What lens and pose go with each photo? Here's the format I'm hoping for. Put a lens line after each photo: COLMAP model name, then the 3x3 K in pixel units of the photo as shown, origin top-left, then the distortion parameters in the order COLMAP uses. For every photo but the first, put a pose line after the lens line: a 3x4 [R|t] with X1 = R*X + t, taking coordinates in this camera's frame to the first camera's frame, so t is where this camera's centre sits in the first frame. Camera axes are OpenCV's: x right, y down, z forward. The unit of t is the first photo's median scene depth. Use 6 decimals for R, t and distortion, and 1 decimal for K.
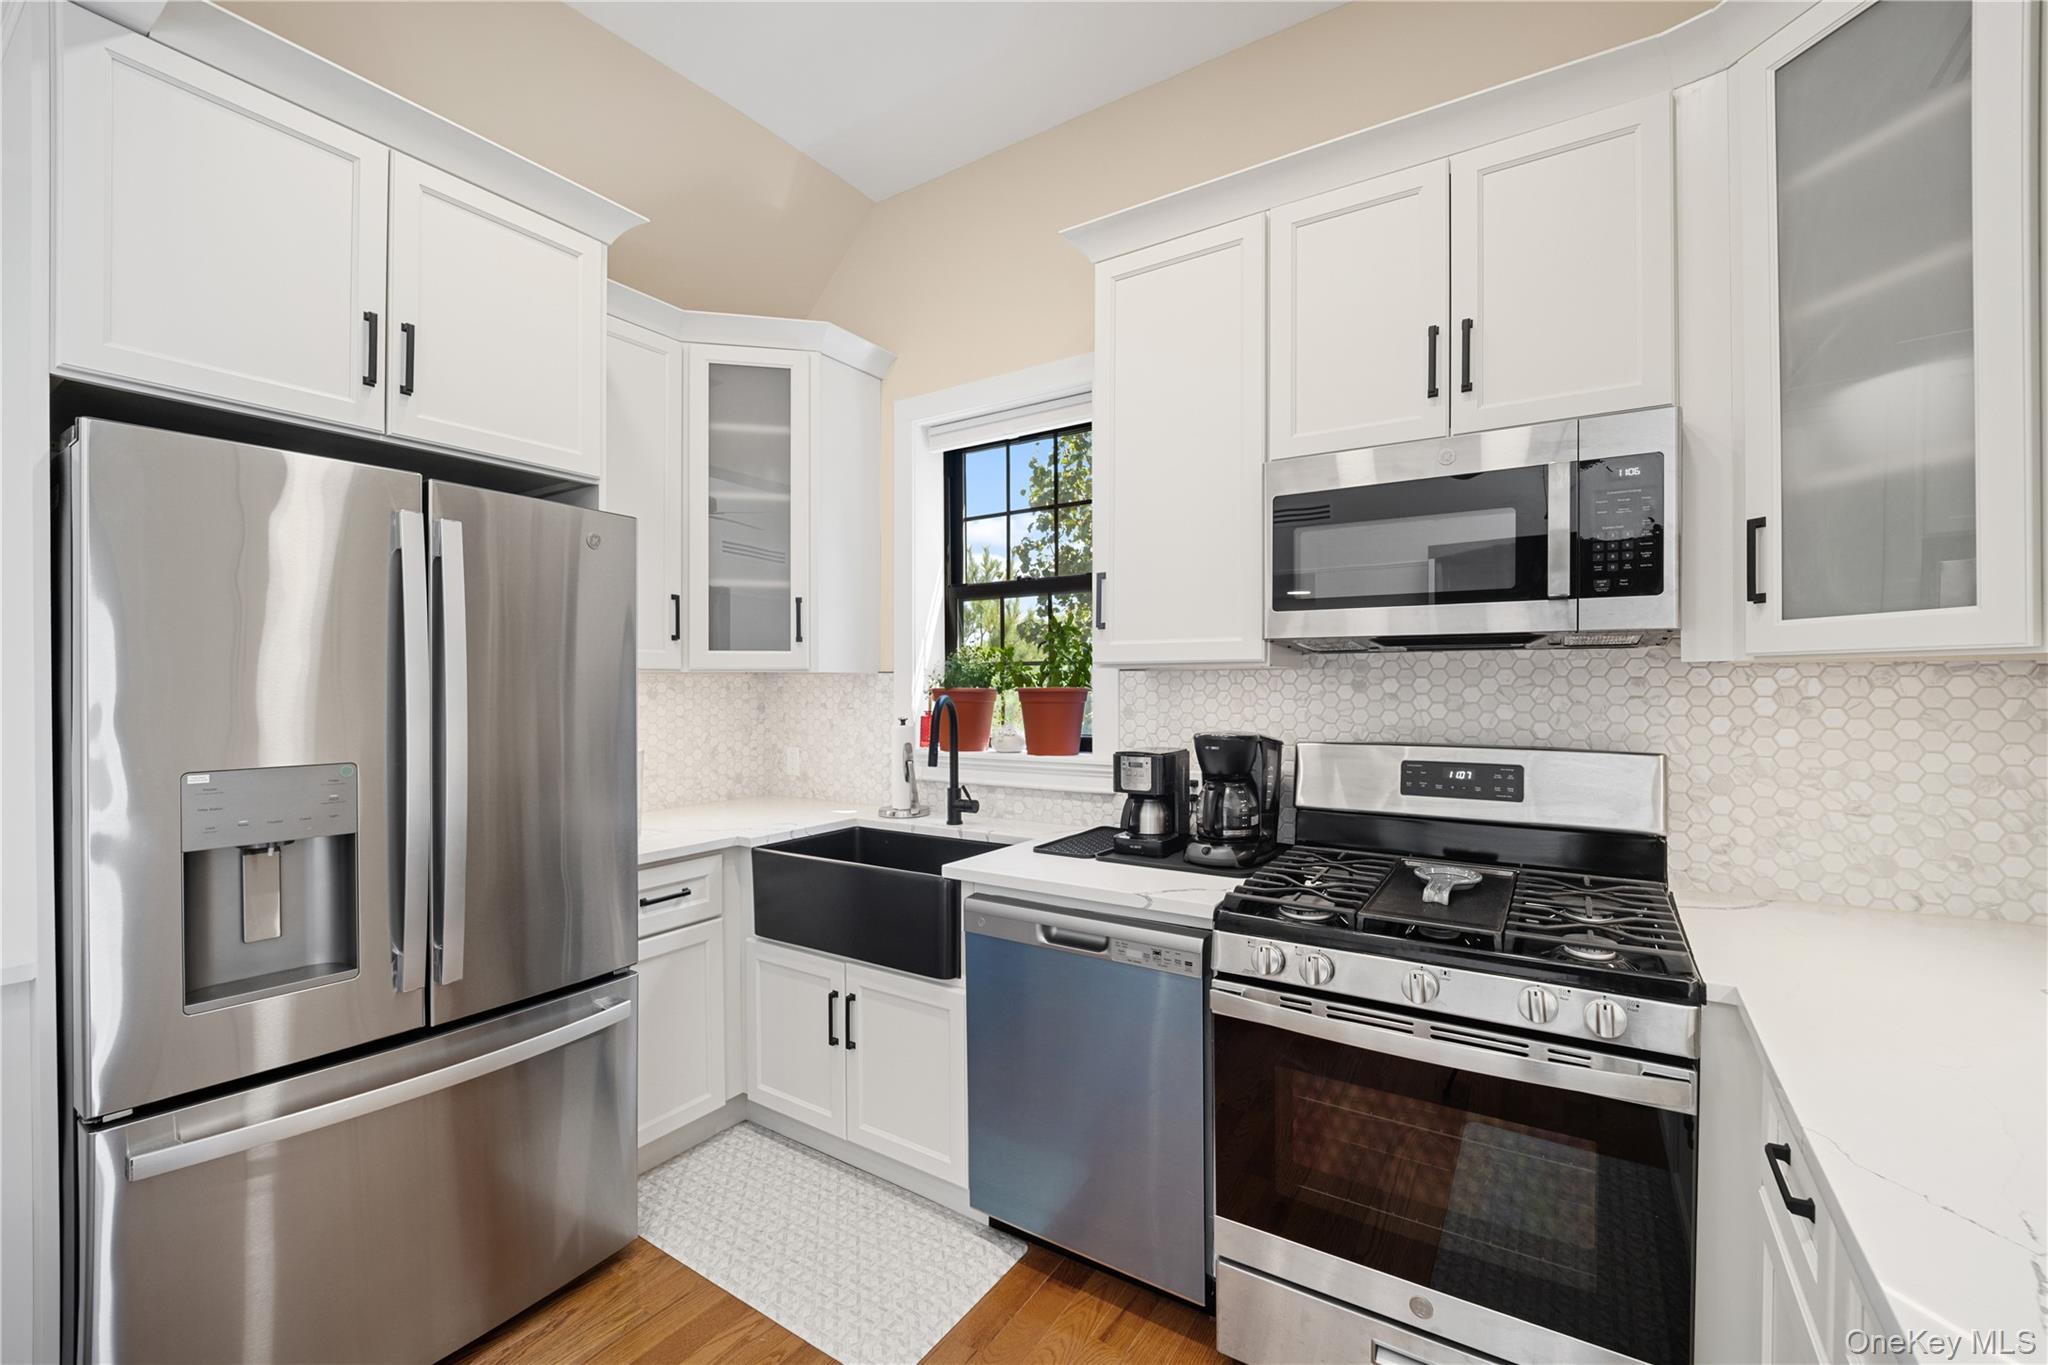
lens RADIAL K [[835.8, 0, 1032.1], [0, 835.8, 685.0], [0, 0, 1]] dist [-0.011817, 0.000053]
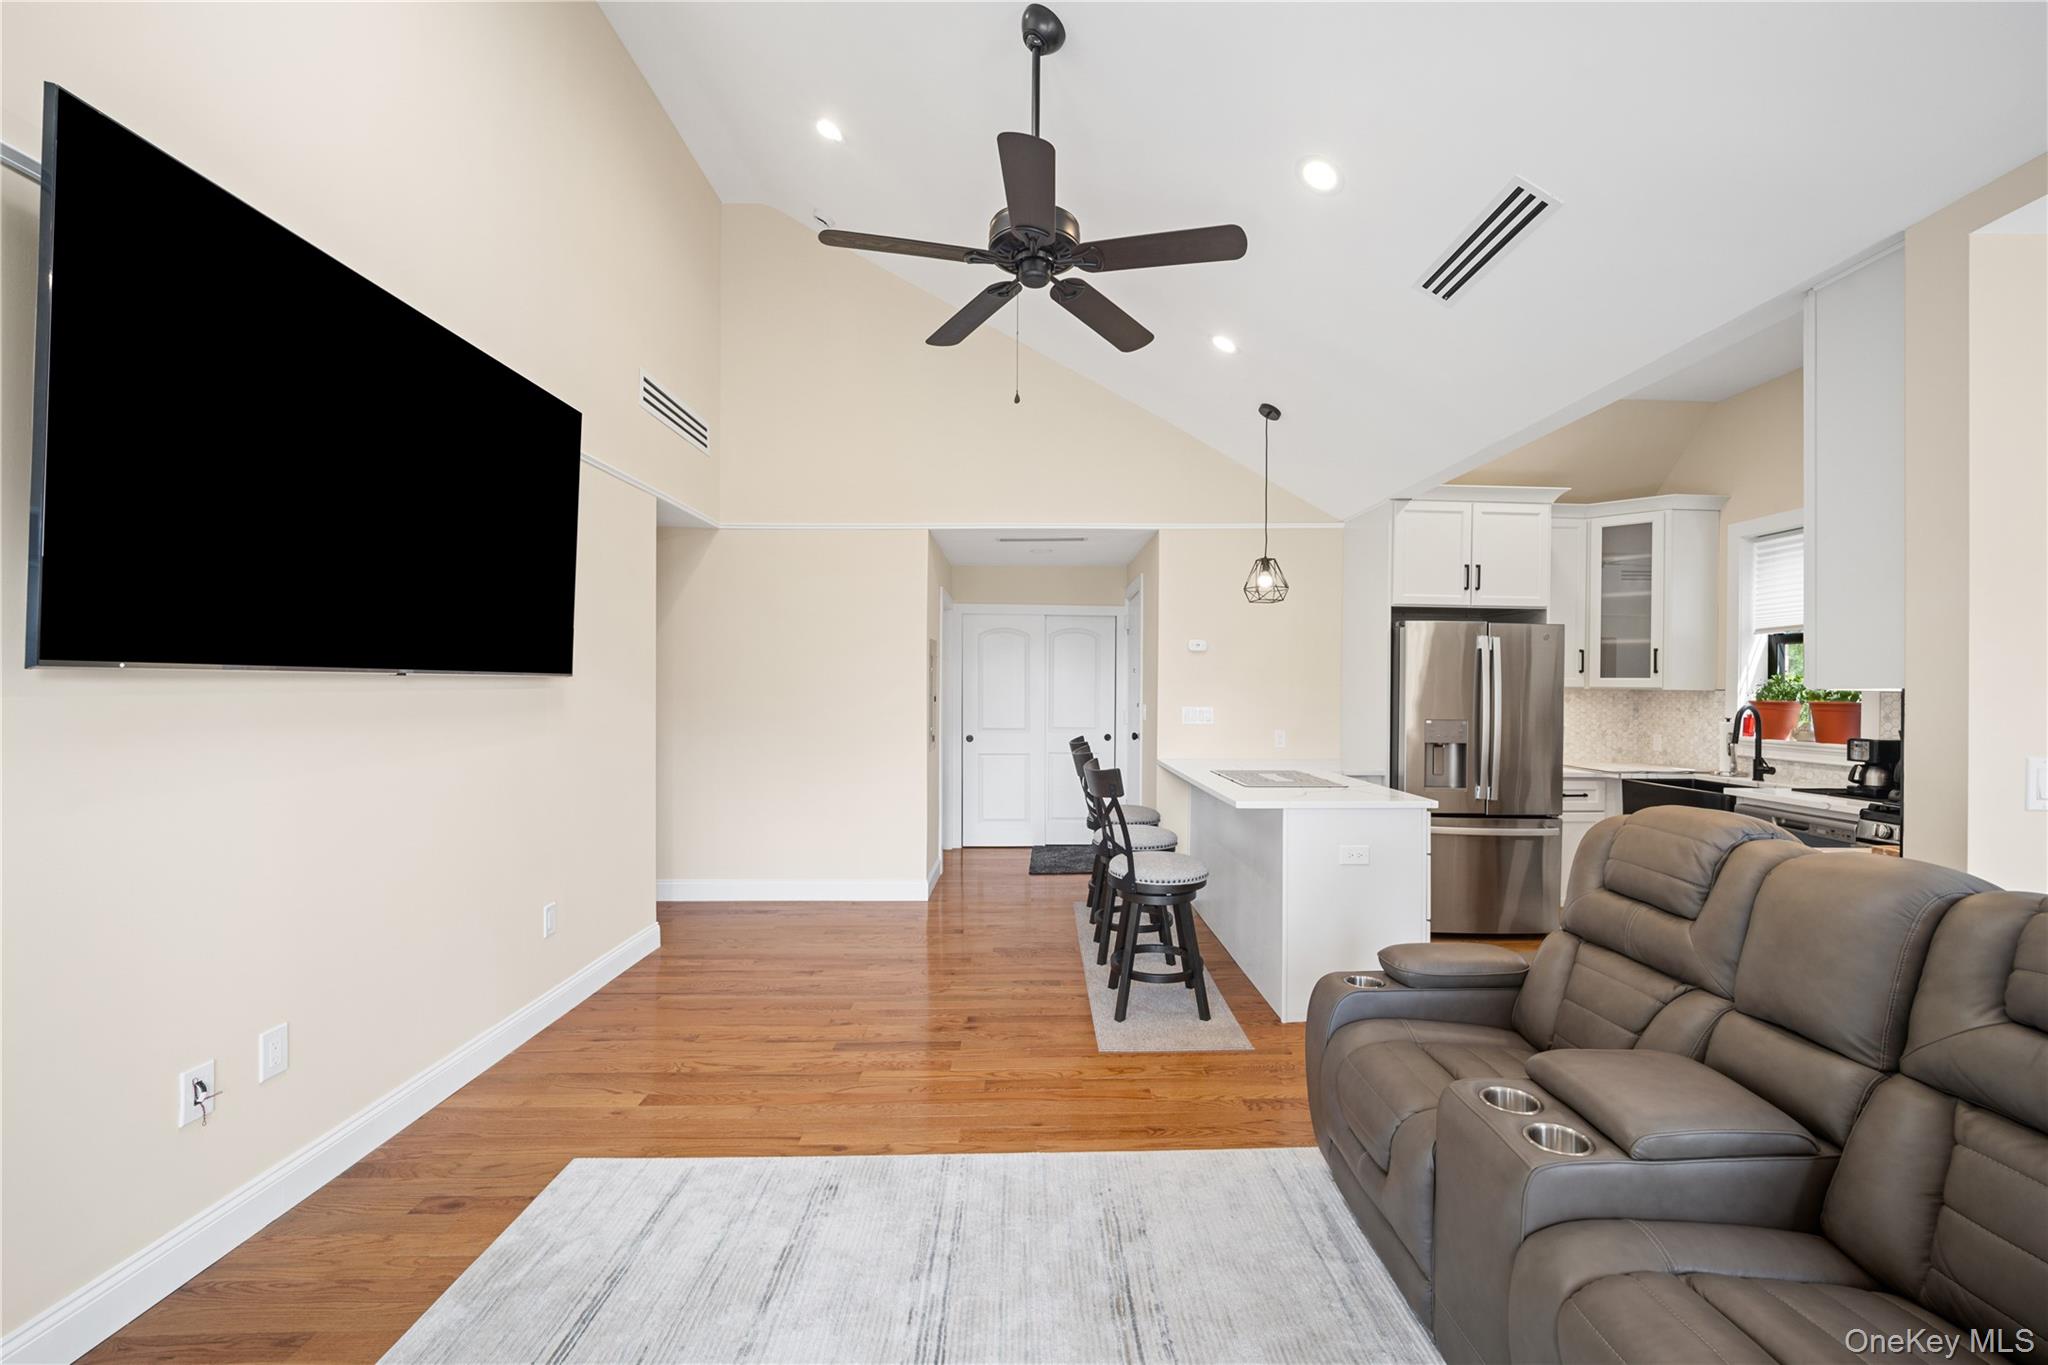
lens RADIAL K [[836.6, 0, 1057.9], [0, 836.6, 692.2], [0, 0, 1]] dist [-0.000377, -0.005604]
pose [[0.572092, 0.012113, -0.820100, 0.636834], [-0.013267, 0.999897, 0.005513, -0.004349], [0.820082, 0.007726, 0.572194, -1.503586]]
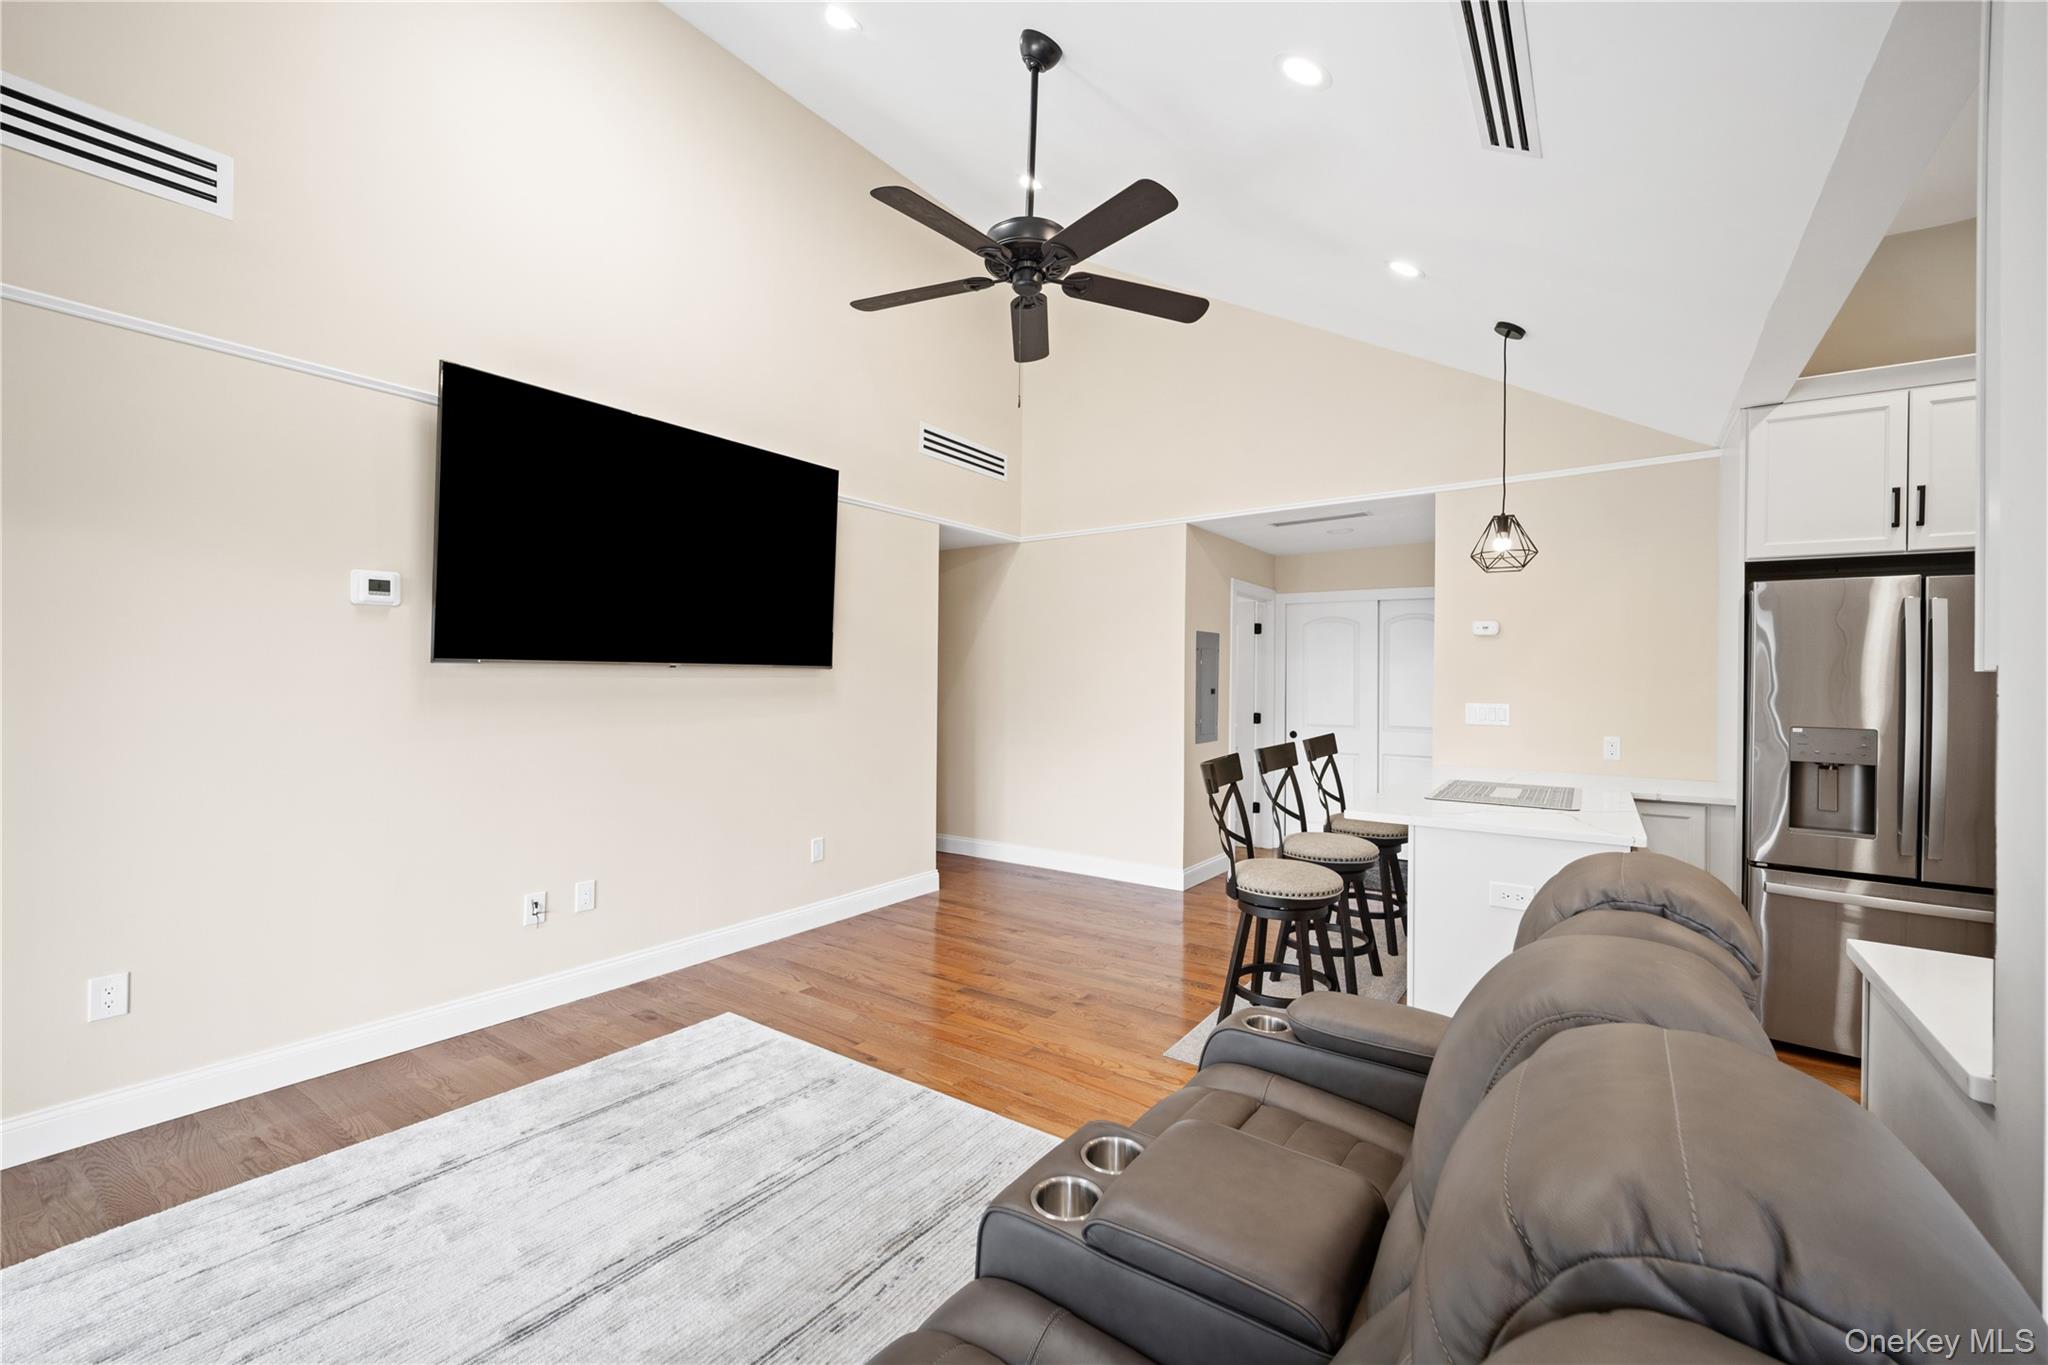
lens RADIAL K [[834.3, 0, 1025.7], [0, 834.3, 679.8], [0, 0, 1]] dist [-0.003794, -0.000210]
pose [[-0.036498, 0.002632, -0.999330, 0.921027], [-0.015543, 0.999874, 0.003201, 0.000826], [0.999213, 0.015650, -0.036453, -0.708246]]
